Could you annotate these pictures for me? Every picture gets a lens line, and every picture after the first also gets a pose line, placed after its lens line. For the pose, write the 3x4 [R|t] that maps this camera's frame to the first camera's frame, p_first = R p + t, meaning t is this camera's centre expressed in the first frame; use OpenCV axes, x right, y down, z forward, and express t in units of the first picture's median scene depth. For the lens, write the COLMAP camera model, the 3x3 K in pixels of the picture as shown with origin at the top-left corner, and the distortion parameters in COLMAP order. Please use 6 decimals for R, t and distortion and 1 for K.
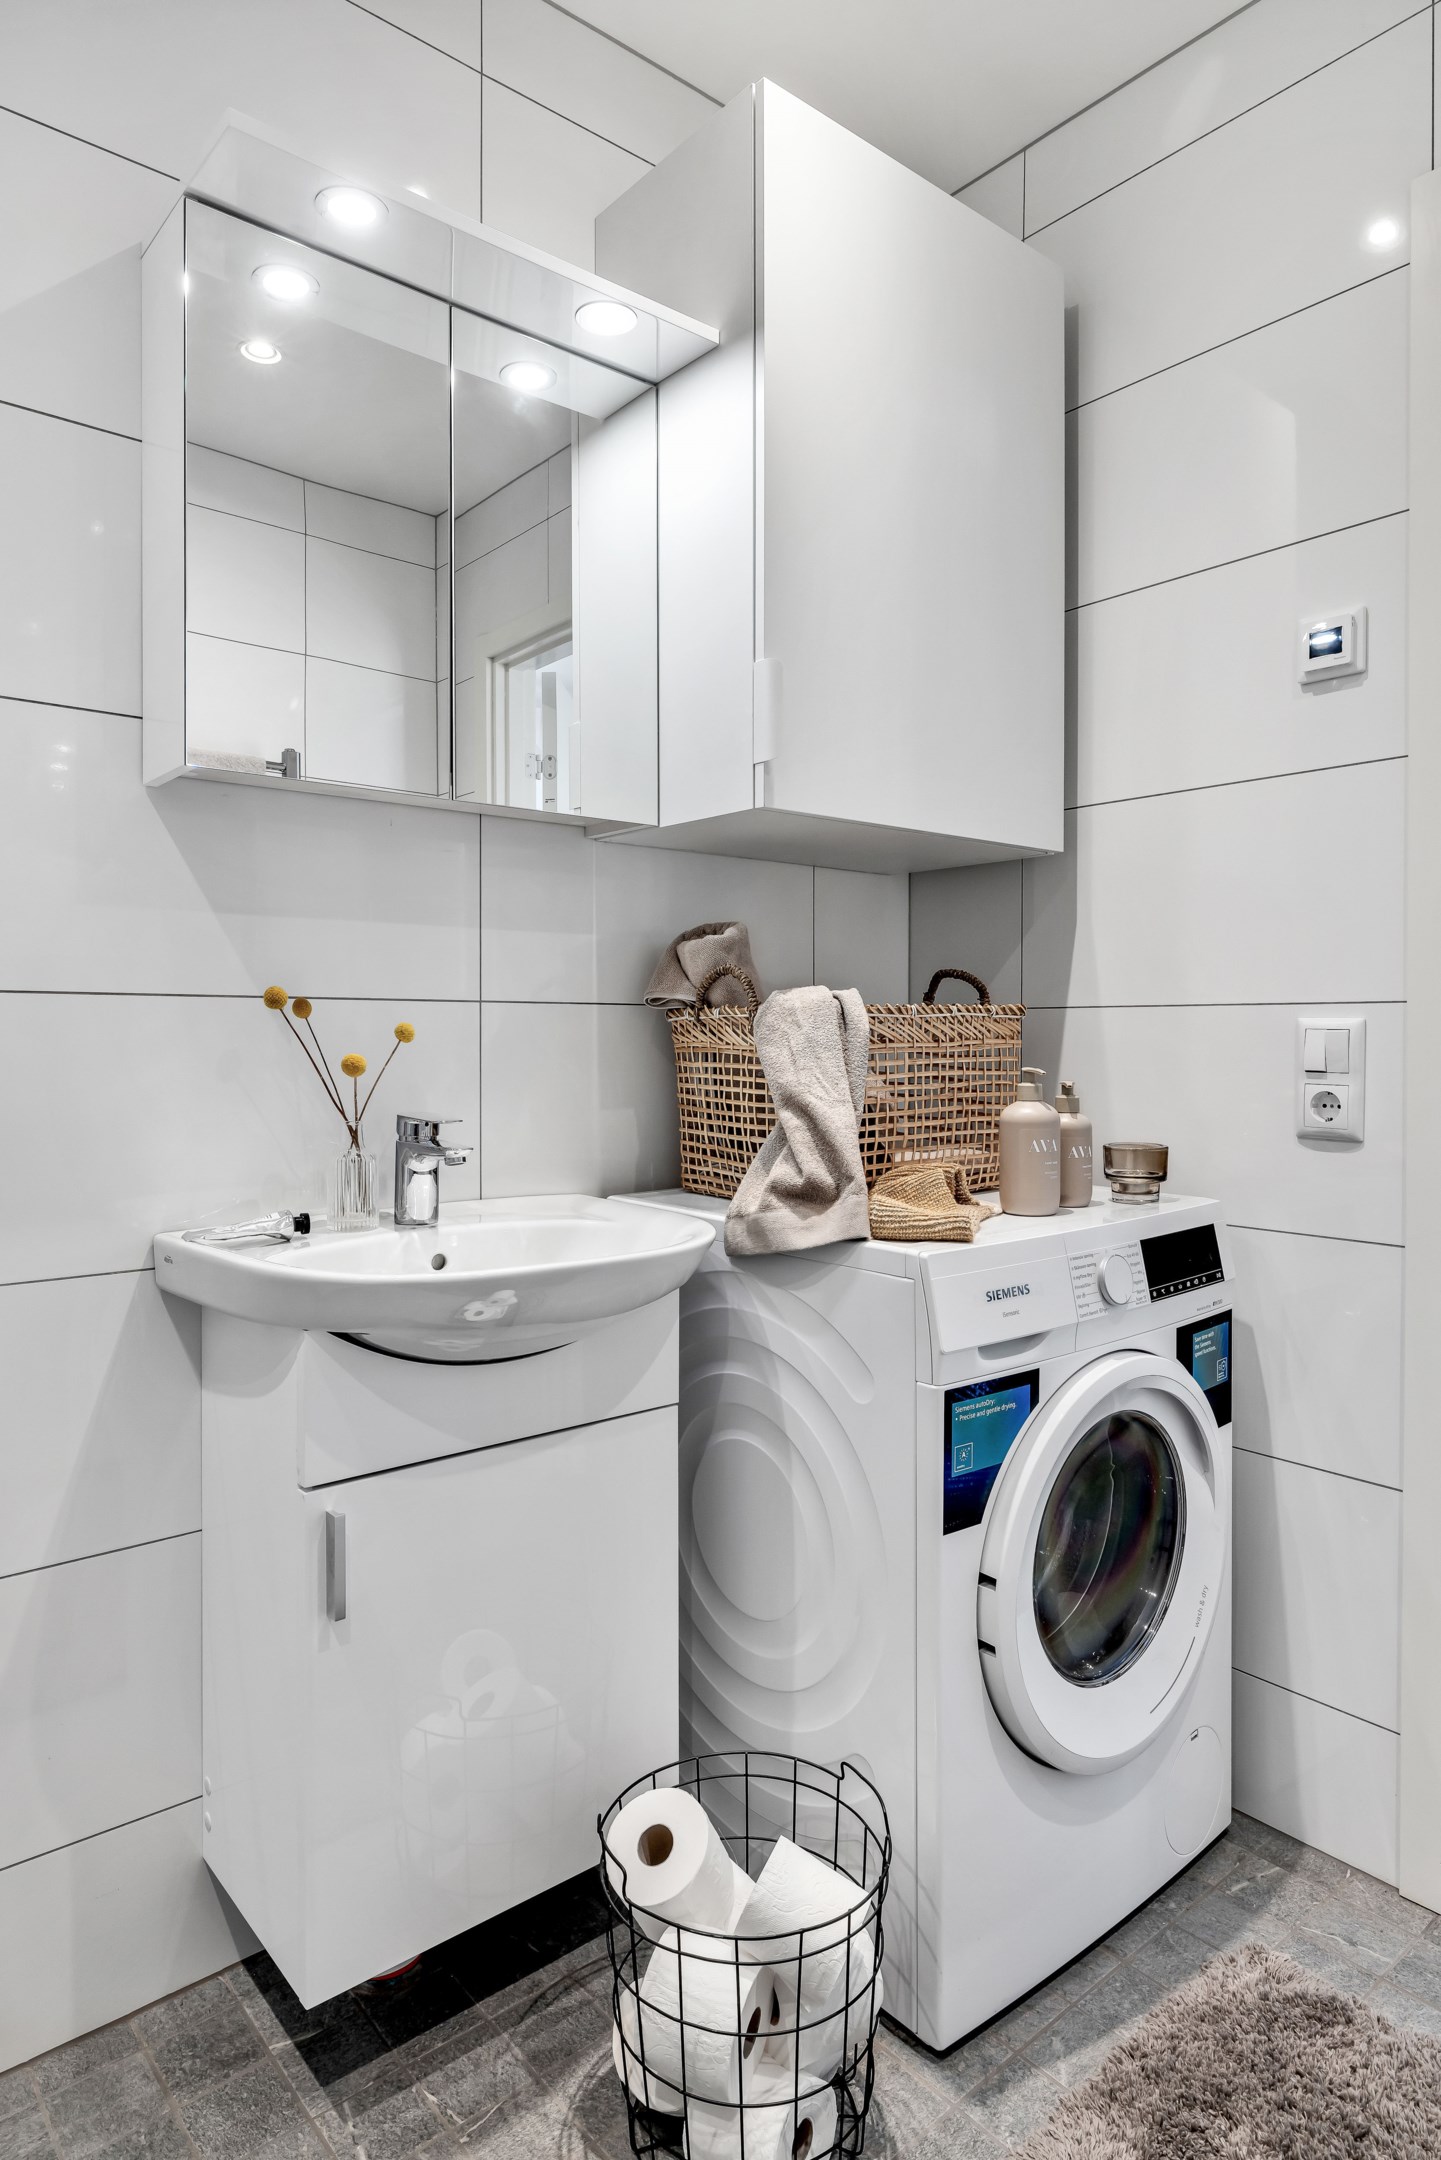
lens RADIAL K [[1282.4, 0, 719.9], [0, 1282.4, 1053.0], [0, 0, 1]] dist [-0.003800, 0.003095]
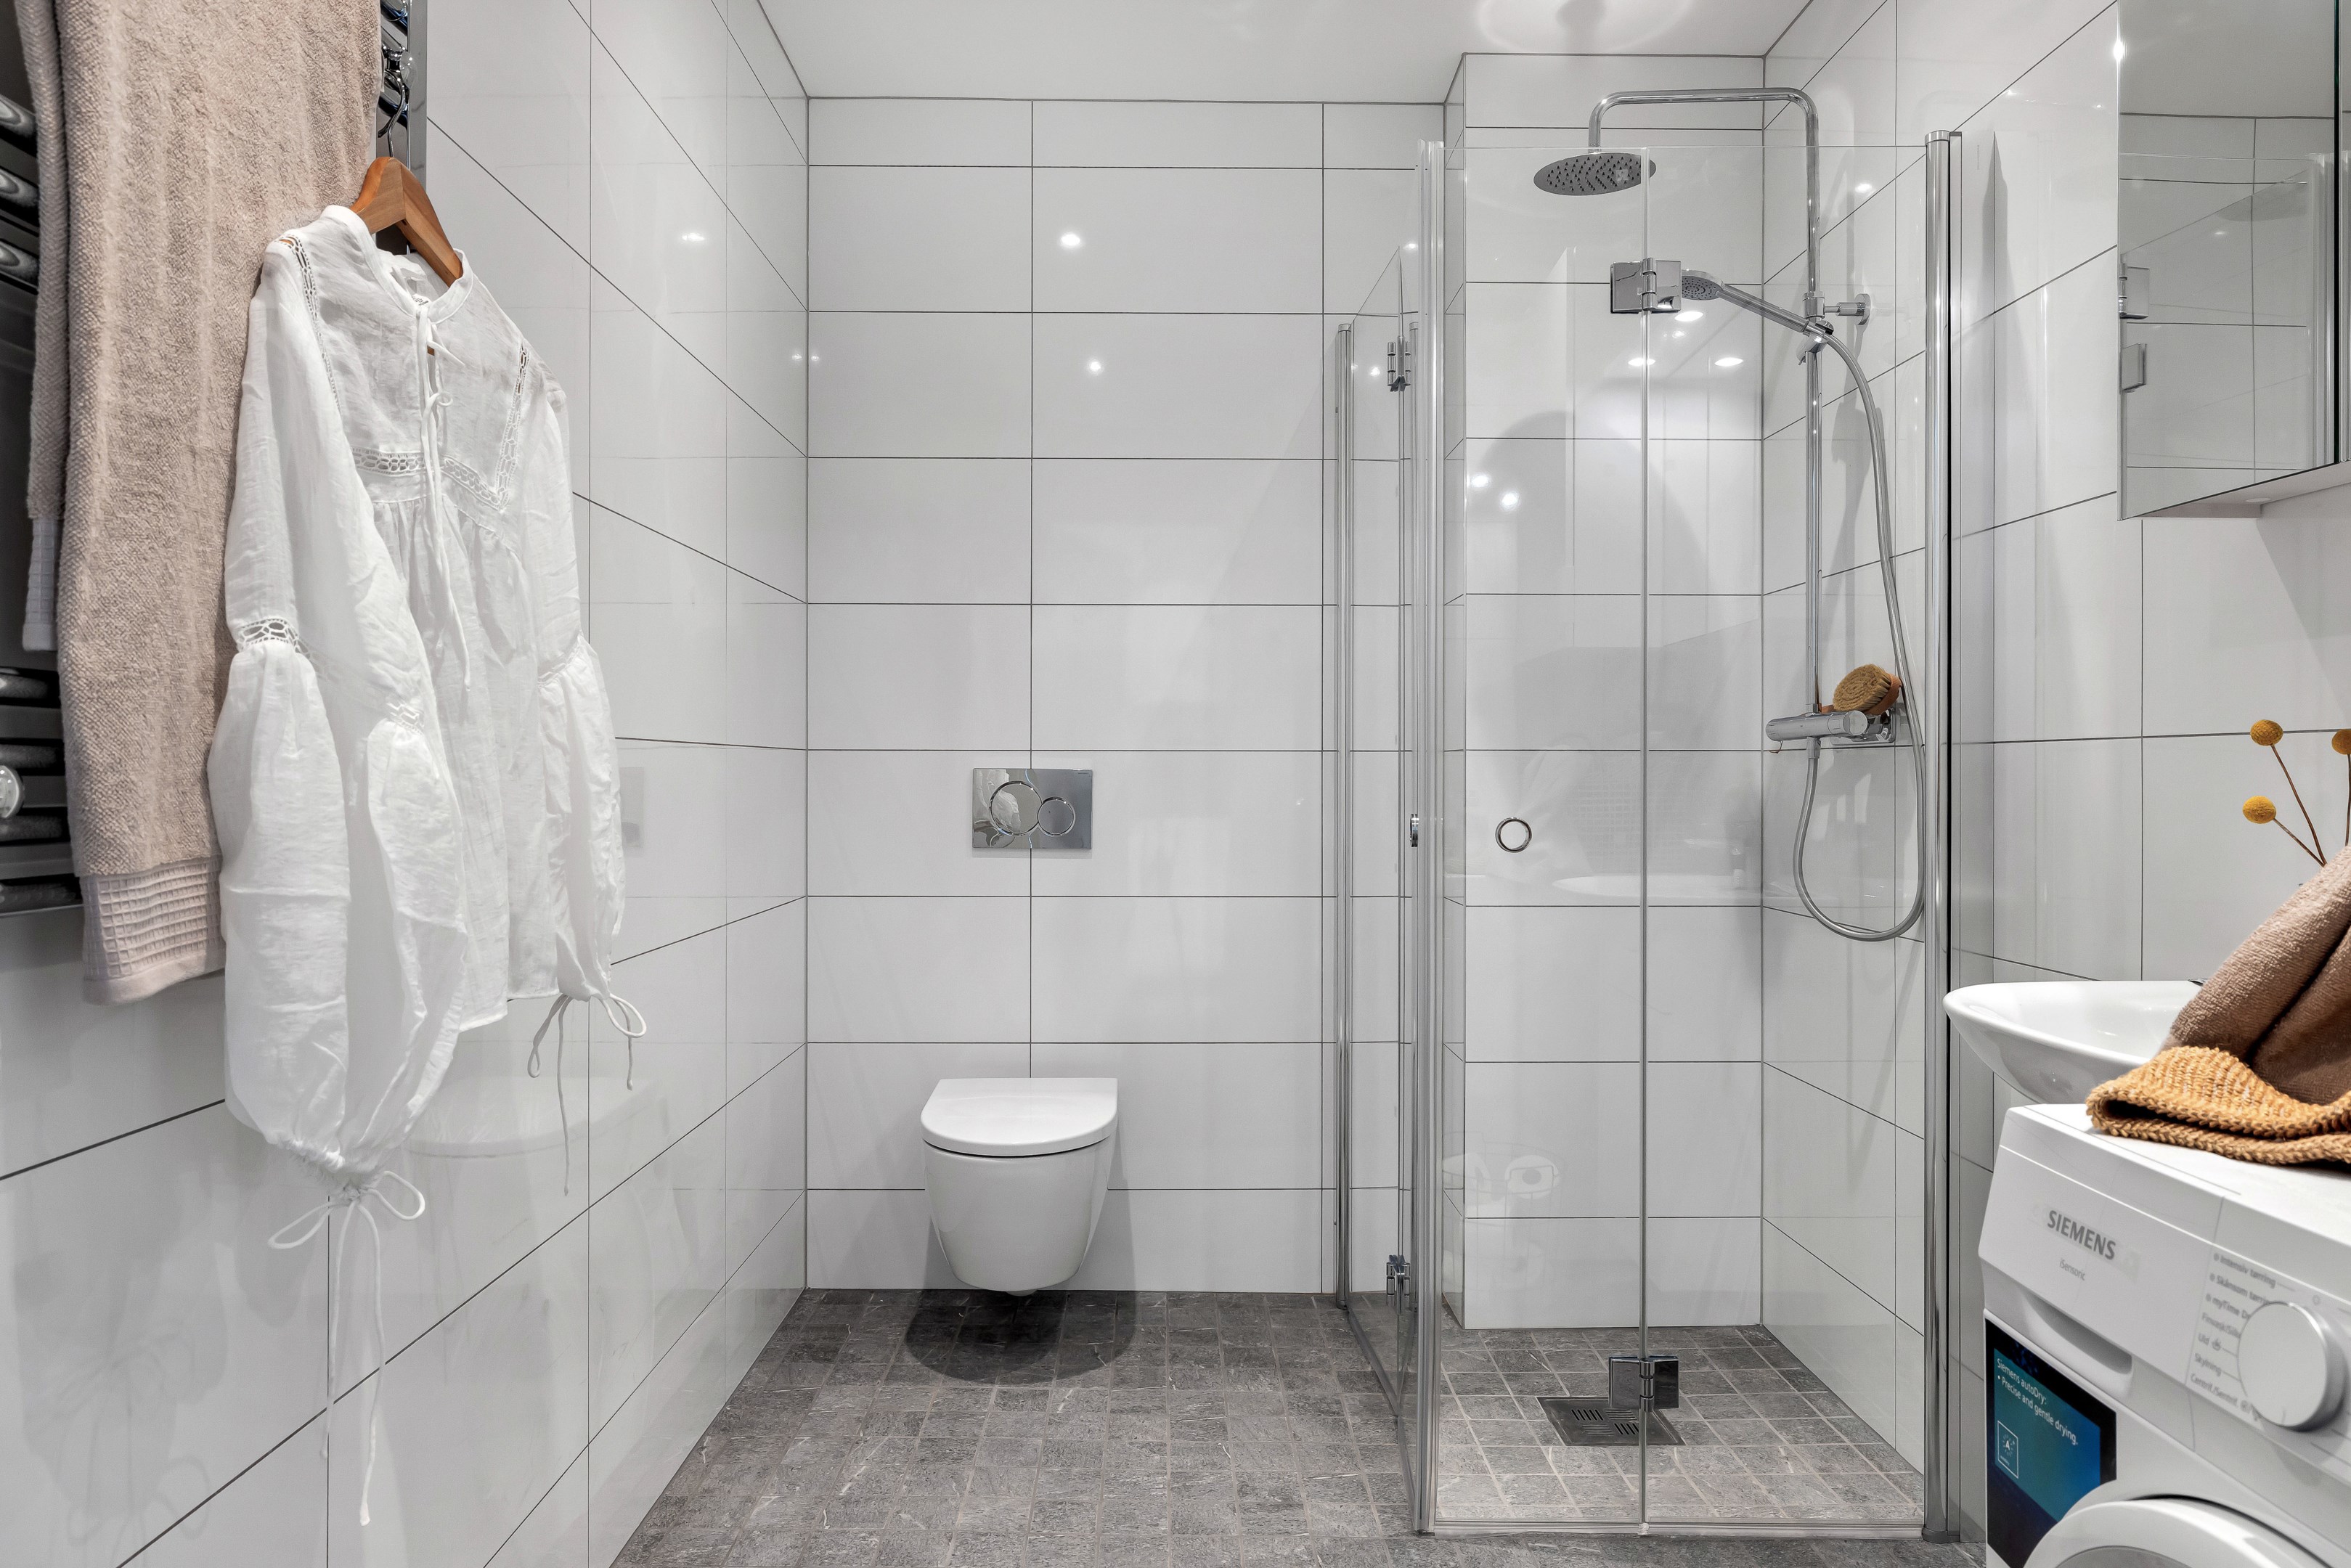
lens RADIAL K [[1490.3, 0, 1175.5], [0, 1490.3, 784.0], [0, 0, 1]] dist [-0.000225, -0.000115]
pose [[-0.632520, 0.000114, -0.774544, 0.863303], [-0.011739, 0.999884, 0.009734, -0.008219], [0.774455, 0.015249, -0.632445, 0.978911]]
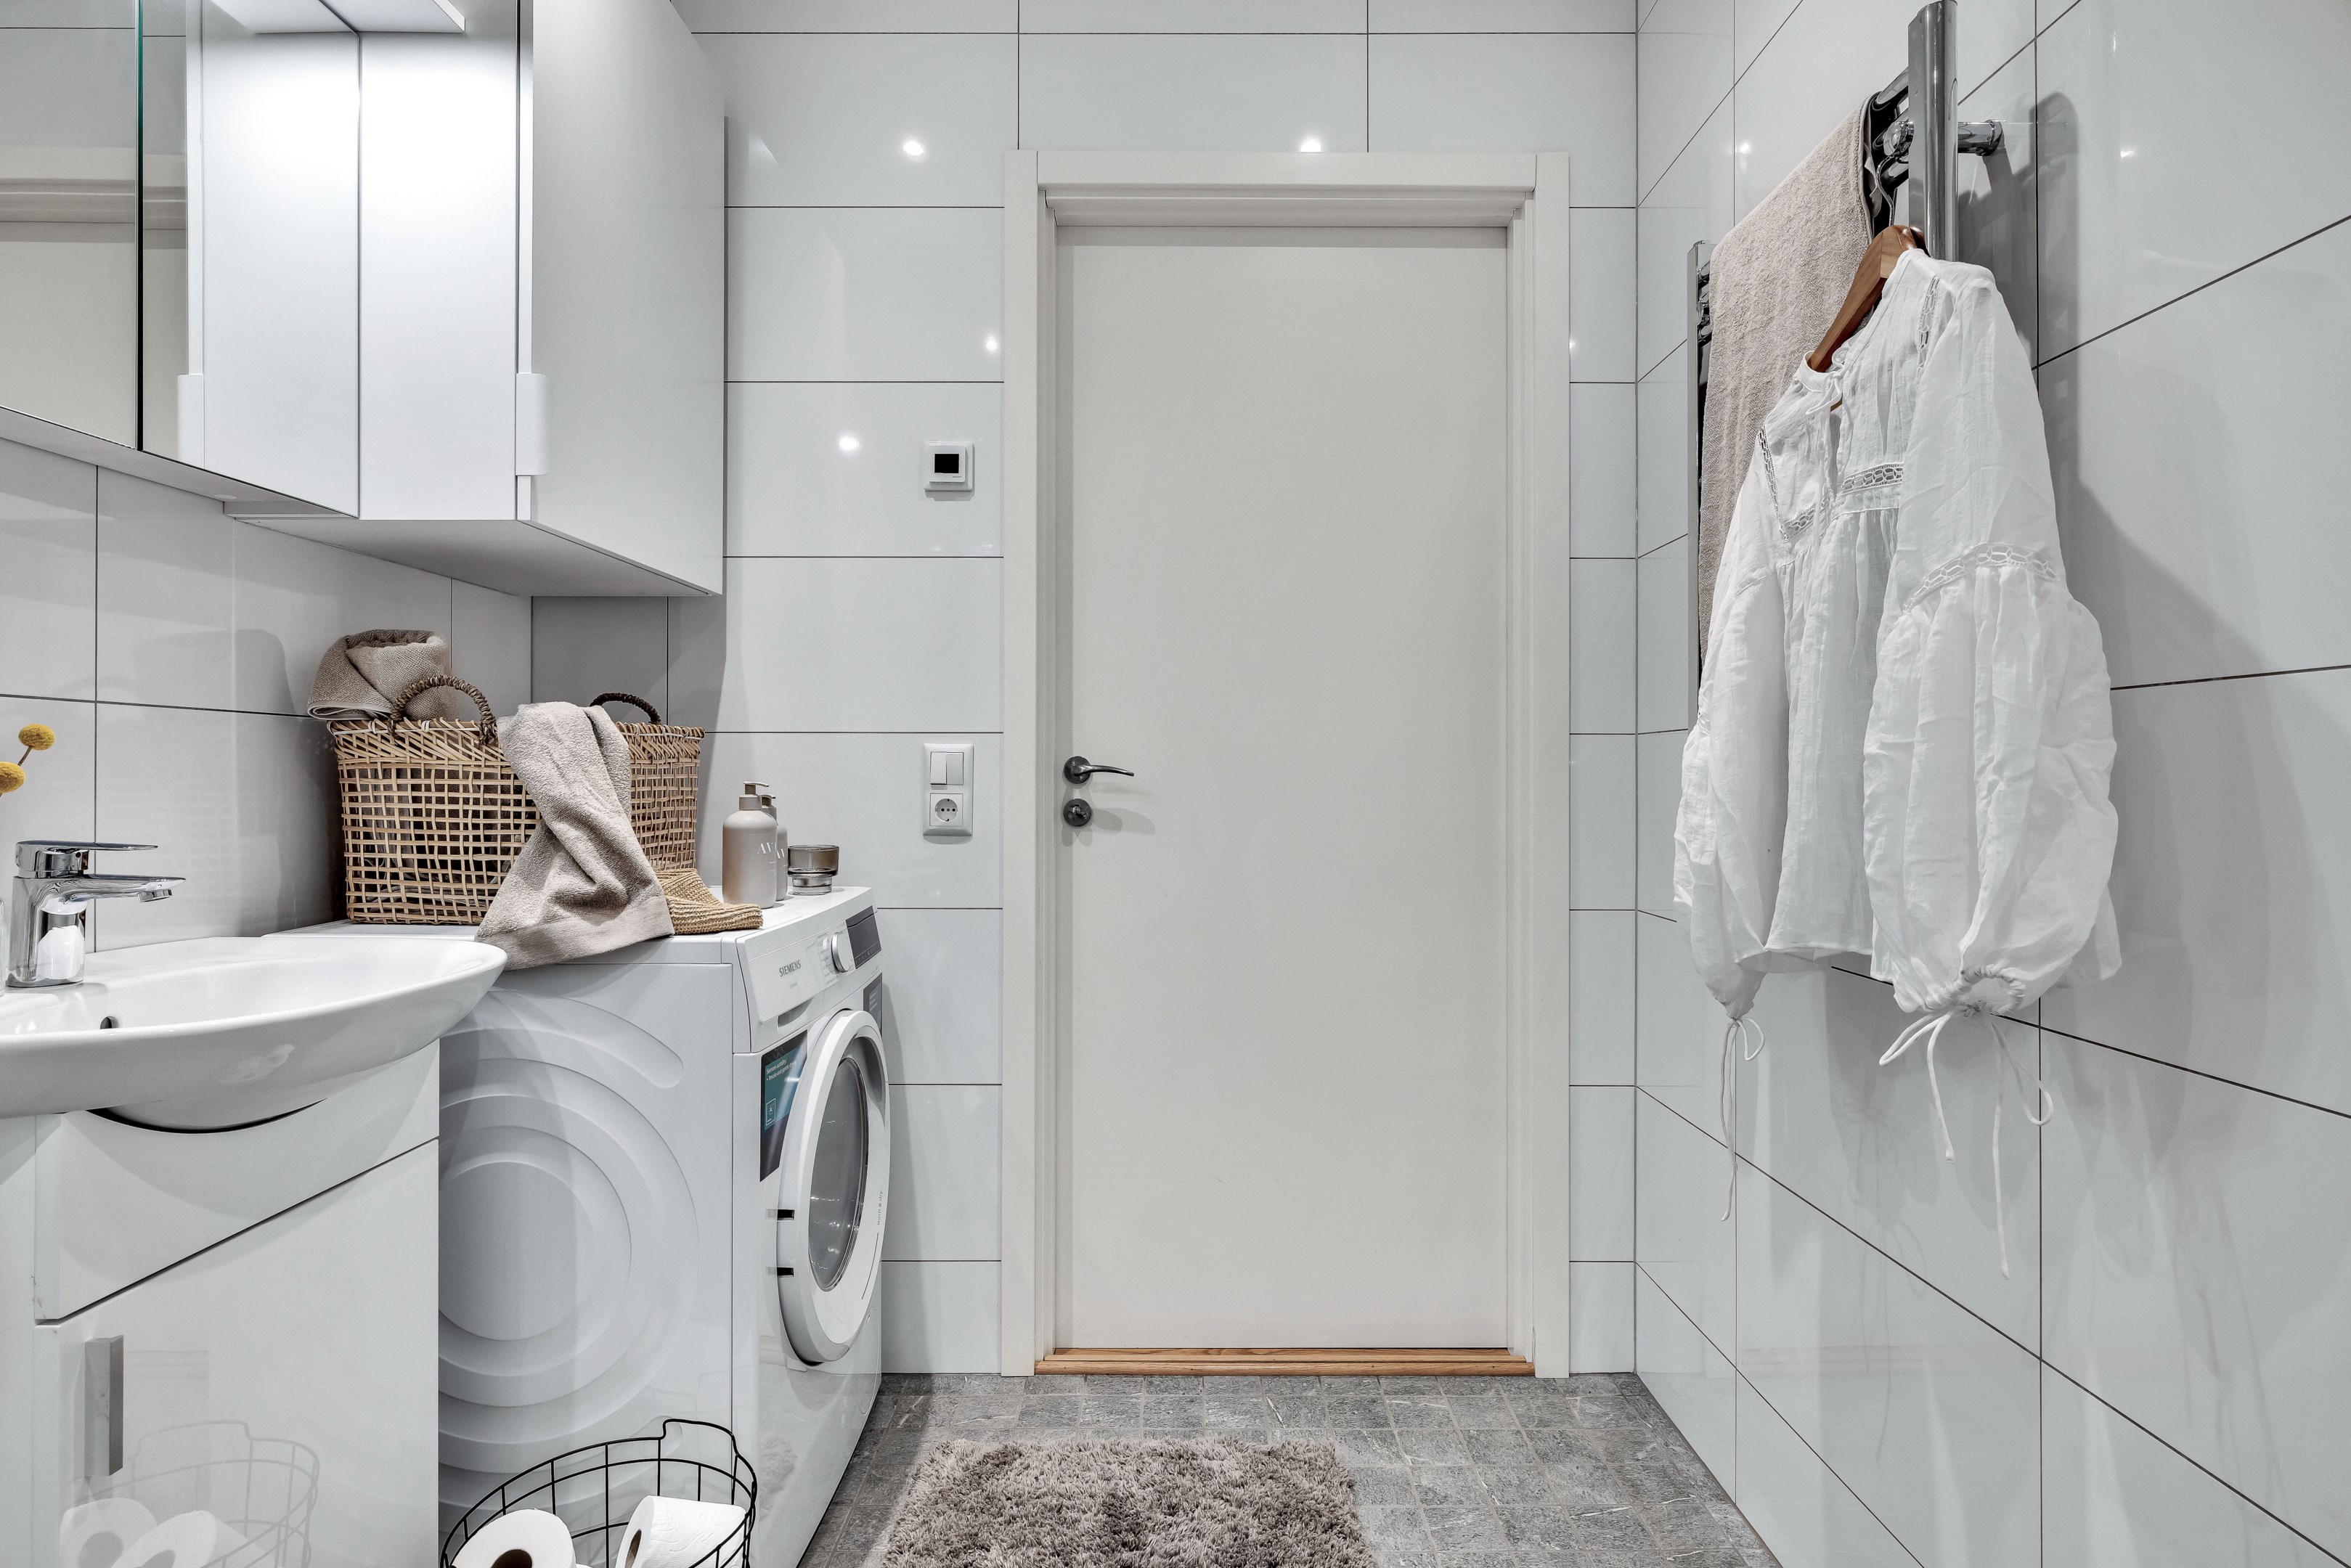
lens RADIAL K [[1203.8, 0, 1175.5], [0, 1203.8, 784.0], [0, 0, 1]] dist [0.001724, 0.000072]
pose [[0.641688, -0.005522, 0.766946, -0.355442], [0.011171, 0.999935, -0.002147, 0.021141], [-0.766885, 0.009945, 0.641708, 0.012218]]
